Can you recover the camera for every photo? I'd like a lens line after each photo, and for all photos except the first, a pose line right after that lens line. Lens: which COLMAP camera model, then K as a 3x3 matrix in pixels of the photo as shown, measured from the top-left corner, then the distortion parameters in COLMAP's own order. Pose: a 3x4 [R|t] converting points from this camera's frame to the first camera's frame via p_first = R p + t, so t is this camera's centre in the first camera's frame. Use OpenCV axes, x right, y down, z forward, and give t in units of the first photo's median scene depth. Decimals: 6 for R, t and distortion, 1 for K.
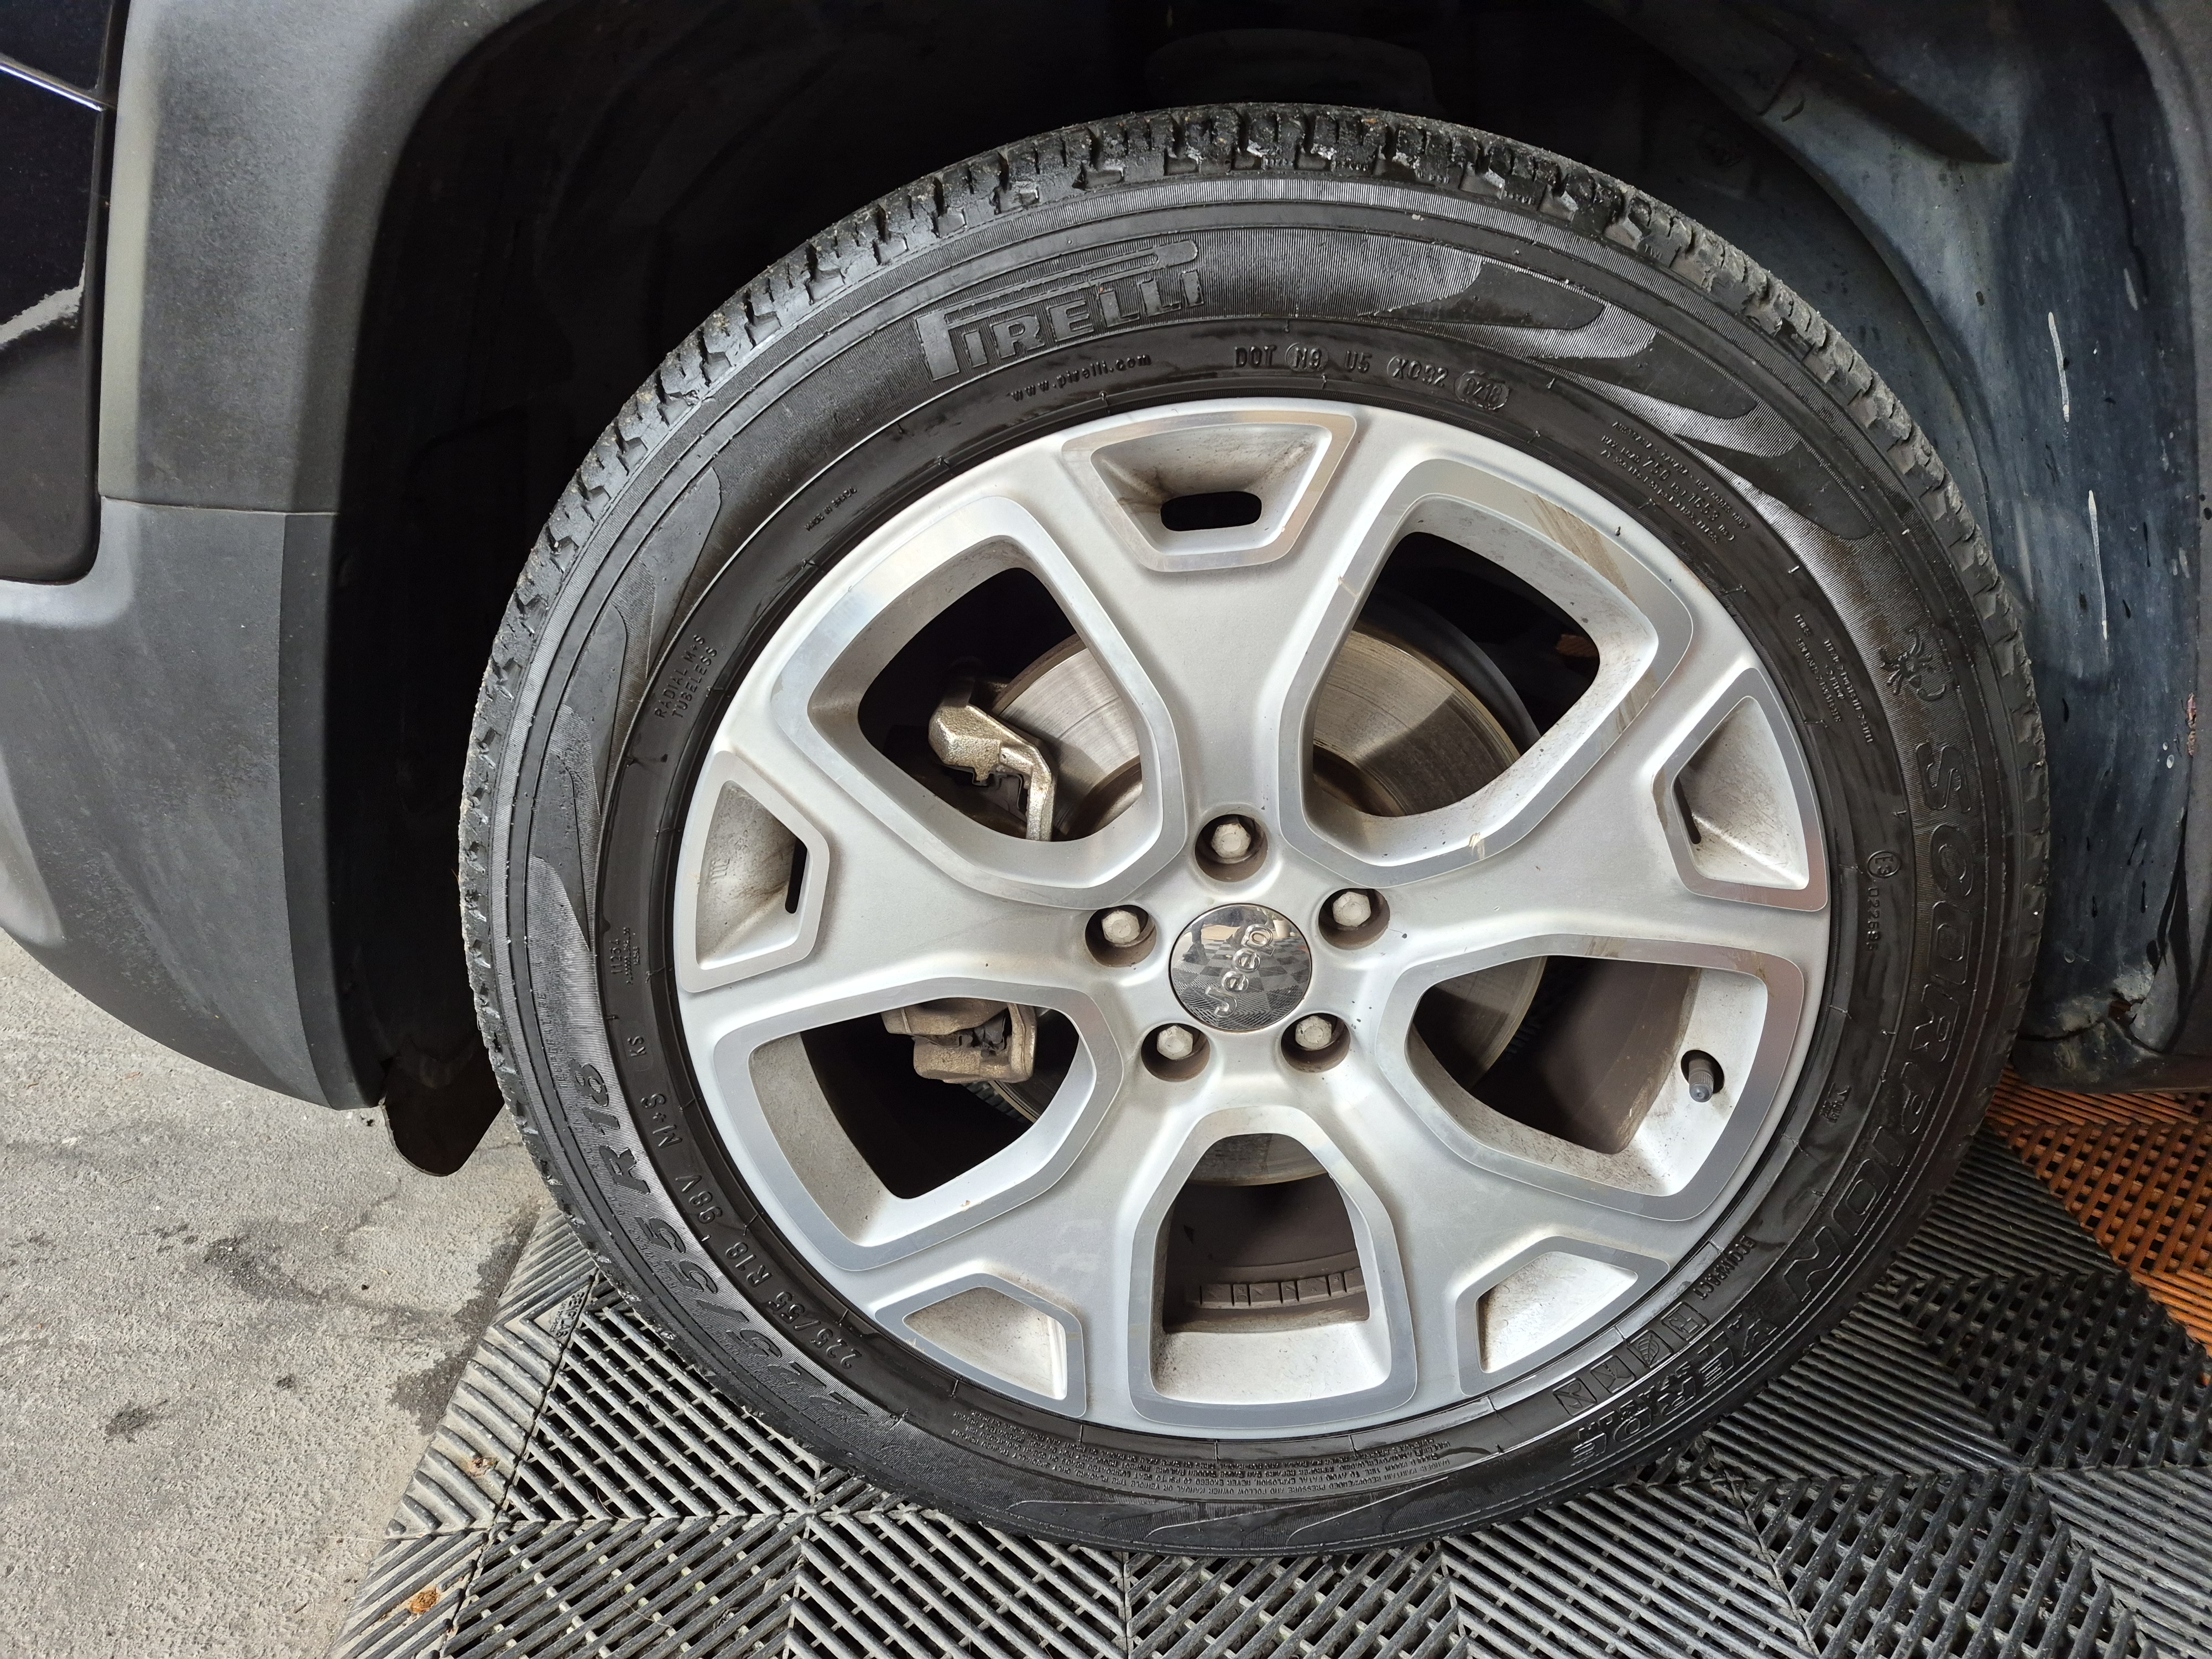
lens RADIAL K [[1457.6, 0, 1132.8], [0, 1457.6, 835.9], [0, 0, 1]] dist [0.023870, -0.020593]
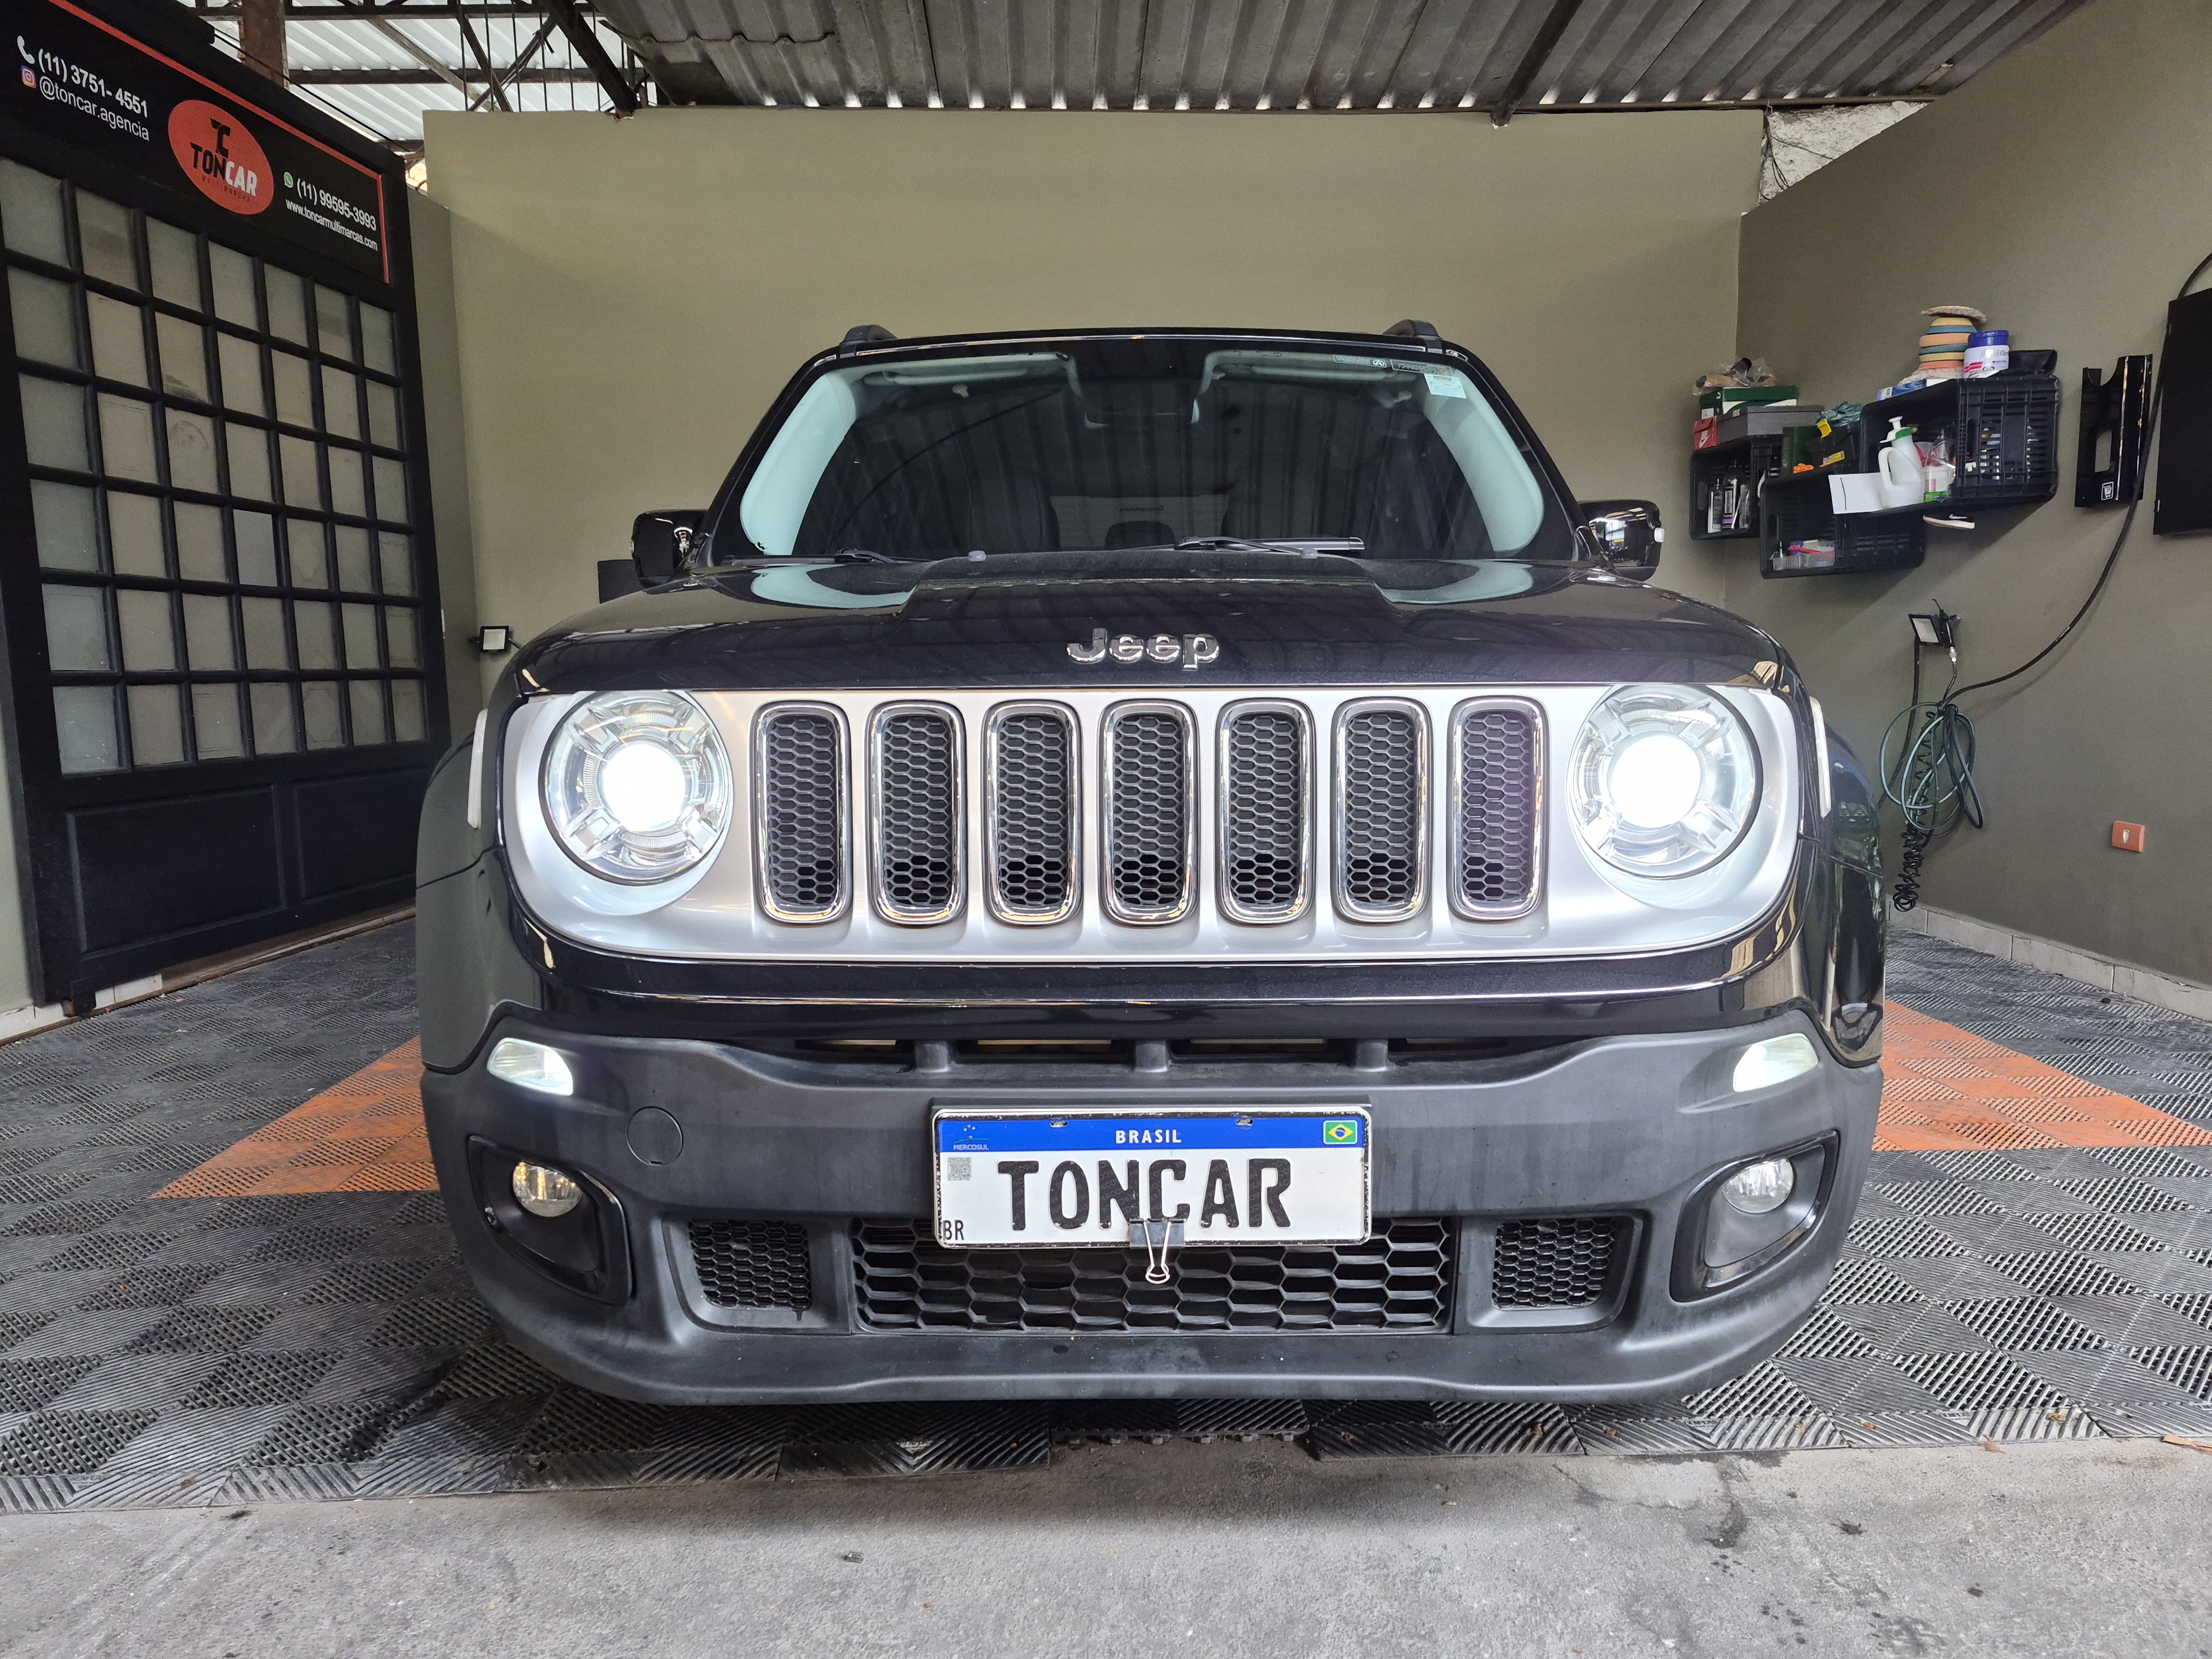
lens RADIAL K [[1457.6, 0, 1132.8], [0, 1457.6, 835.9], [0, 0, 1]] dist [0.023870, -0.020593]
pose [[0.034289, -0.115457, 0.992720, -3.126809], [0.397173, 0.913073, 0.092476, -1.217195], [-0.917103, 0.391111, 0.077165, 1.687770]]
